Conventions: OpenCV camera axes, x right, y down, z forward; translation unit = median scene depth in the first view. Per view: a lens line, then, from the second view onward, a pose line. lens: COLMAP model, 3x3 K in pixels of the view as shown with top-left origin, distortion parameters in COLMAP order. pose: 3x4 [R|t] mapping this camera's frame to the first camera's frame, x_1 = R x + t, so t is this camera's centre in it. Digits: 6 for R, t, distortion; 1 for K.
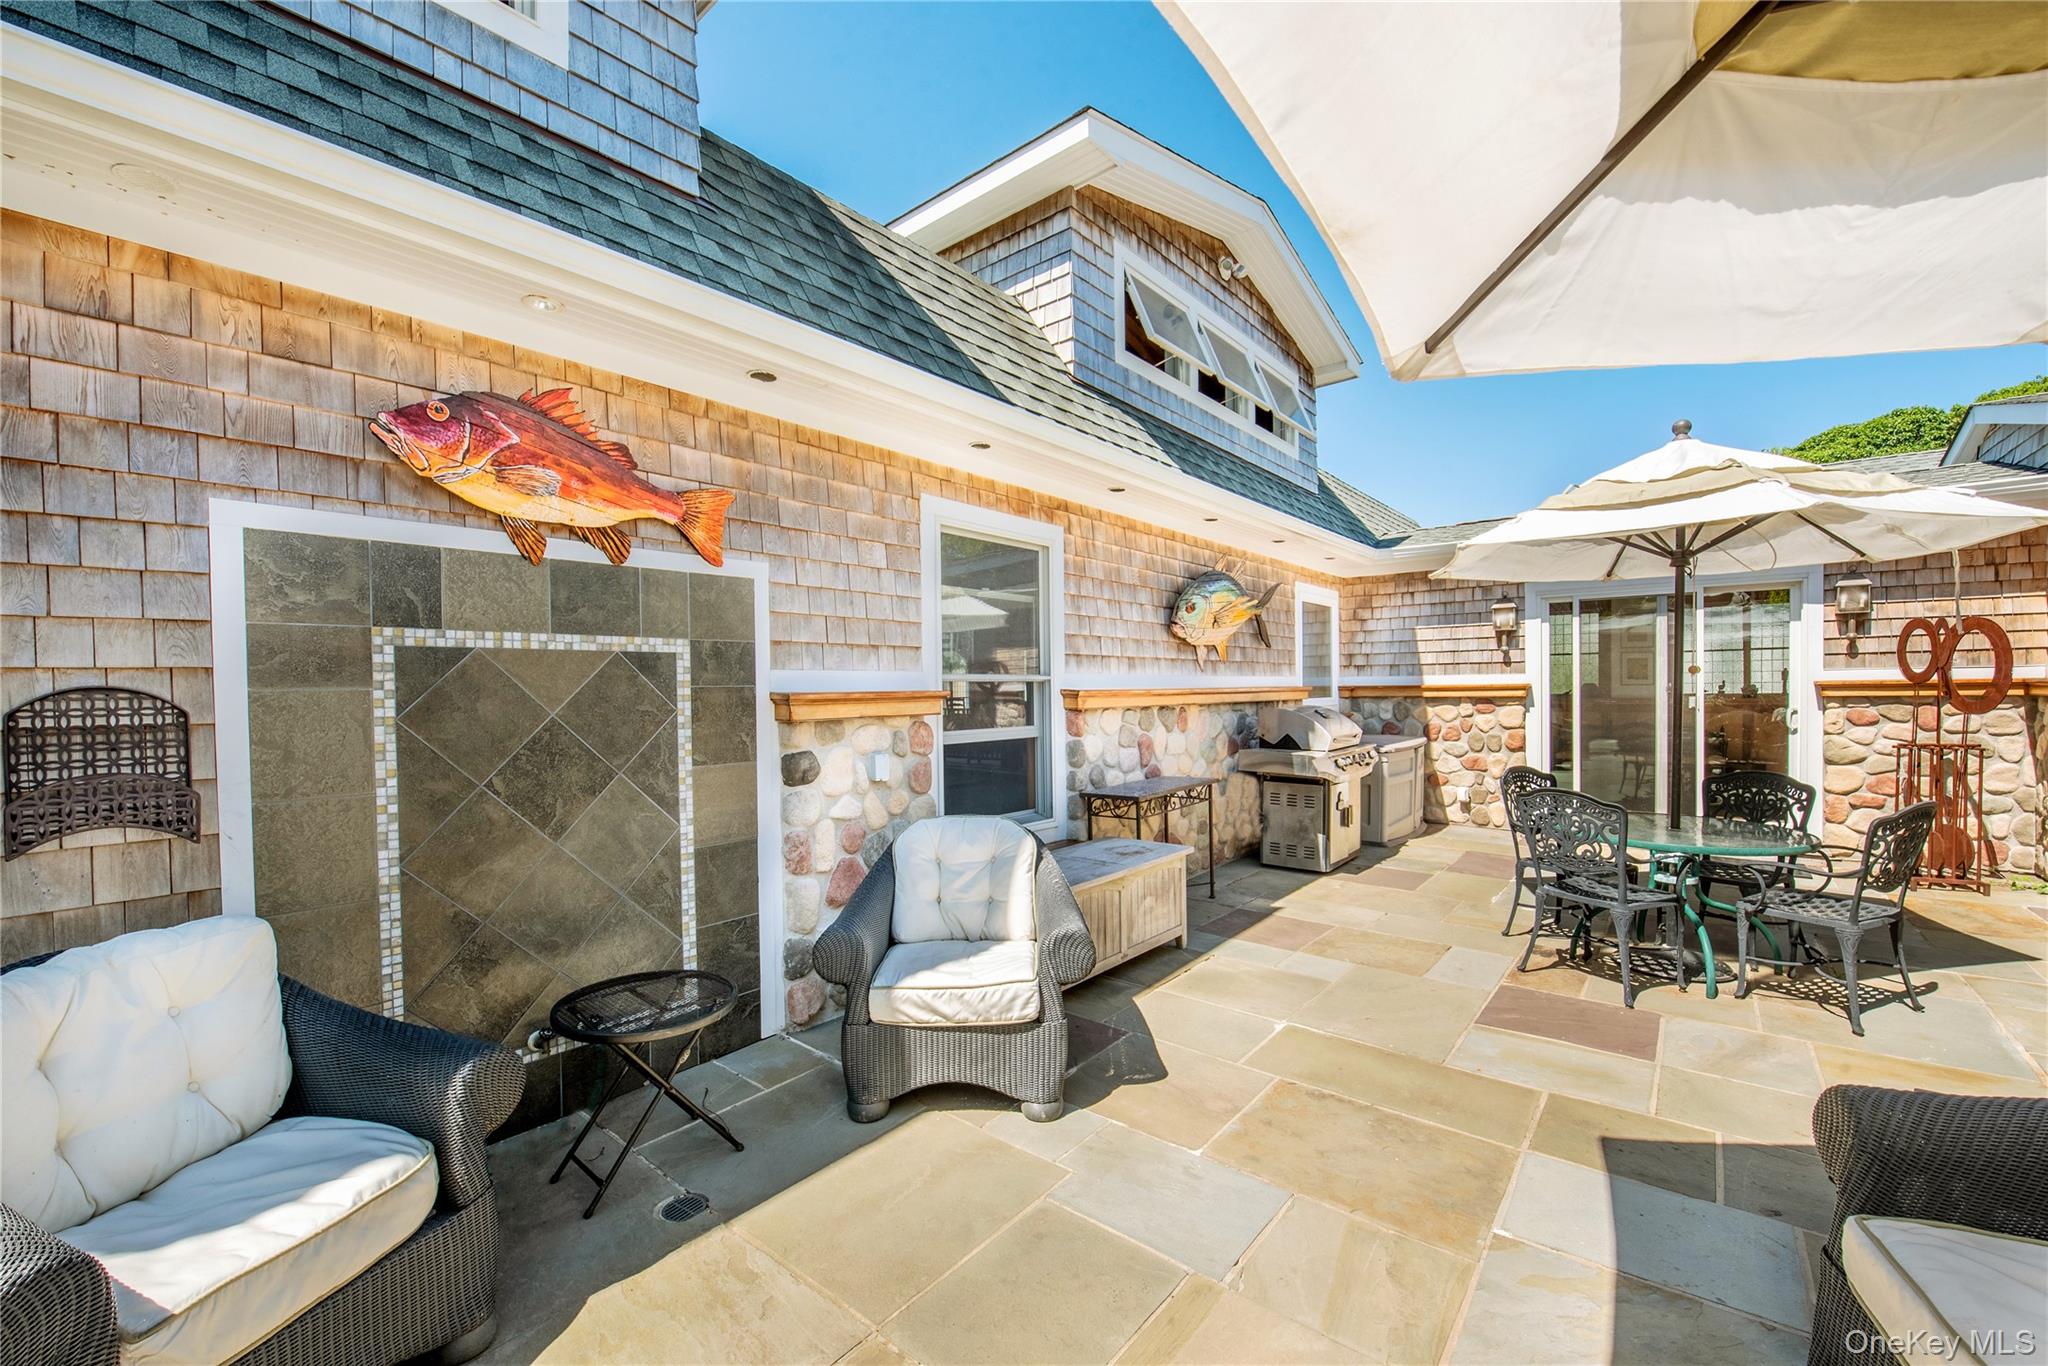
lens RADIAL K [[818.0, 0, 1025.2], [0, 818.0, 694.3], [0, 0, 1]] dist [-0.004441, -0.000290]
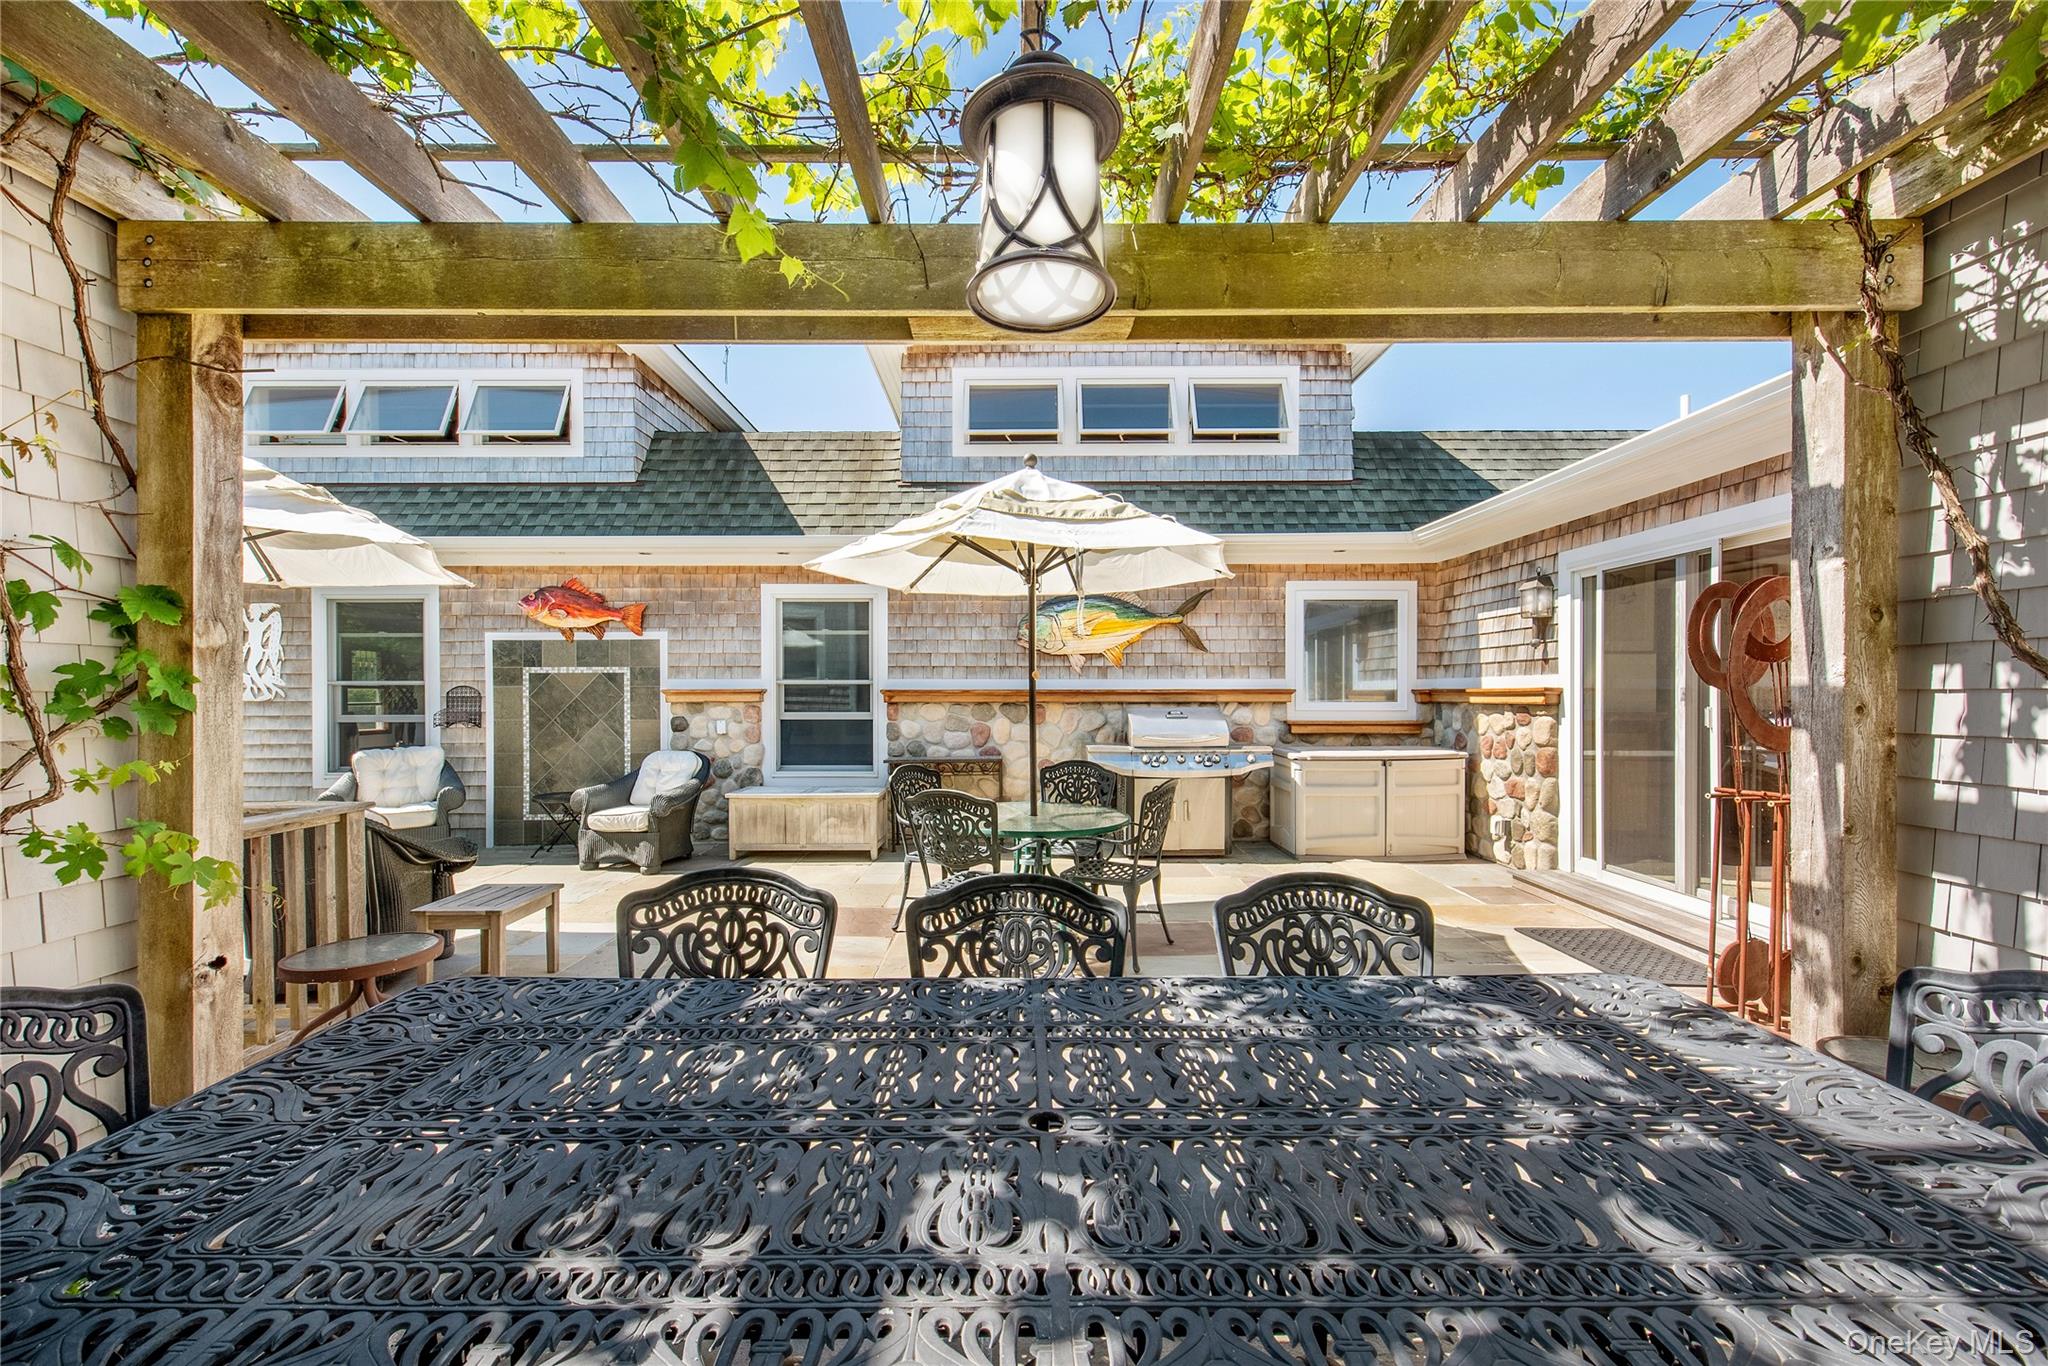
lens RADIAL K [[818.0, 0, 1026.0], [0, 818.0, 691.0], [0, 0, 1]] dist [-0.004441, -0.000290]
pose [[0.645463, 0.009112, -0.763737, 2.199356], [-0.011542, 0.999931, 0.002176, -0.014793], [0.763705, 0.007411, 0.645523, 0.336778]]
